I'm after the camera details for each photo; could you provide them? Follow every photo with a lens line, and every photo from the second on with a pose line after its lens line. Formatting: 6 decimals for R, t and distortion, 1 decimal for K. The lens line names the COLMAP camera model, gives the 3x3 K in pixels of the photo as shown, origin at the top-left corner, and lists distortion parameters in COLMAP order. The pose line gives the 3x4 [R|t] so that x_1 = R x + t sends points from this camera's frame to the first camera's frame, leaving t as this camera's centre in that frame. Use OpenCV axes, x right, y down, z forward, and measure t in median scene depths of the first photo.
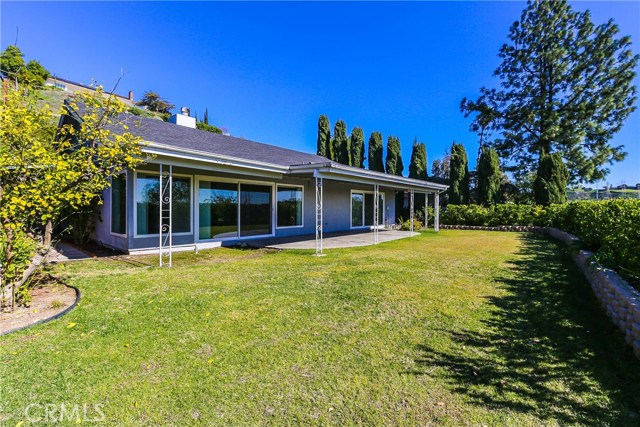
lens RADIAL K [[284.0, 0, 321.1], [0, 284.0, 212.3], [0, 0, 1]] dist [0.001062, -0.006471]
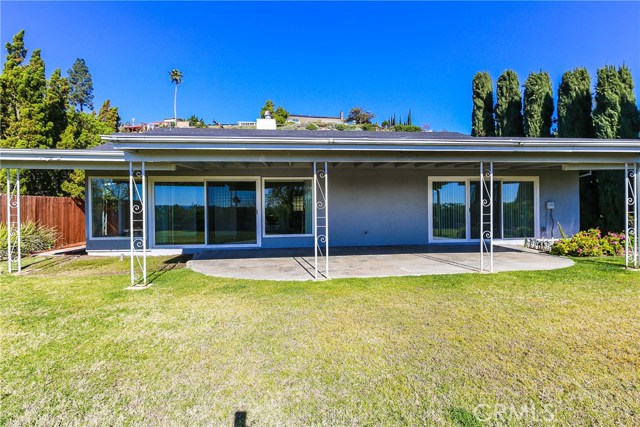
lens RADIAL K [[284.0, 0, 318.1], [0, 284.0, 211.2], [0, 0, 1]] dist [0.001062, -0.006471]
pose [[0.714375, -0.011304, -0.699672, 0.229815], [0.005026, 0.999927, -0.011024, -0.001113], [0.699745, 0.004359, 0.714379, 0.267086]]
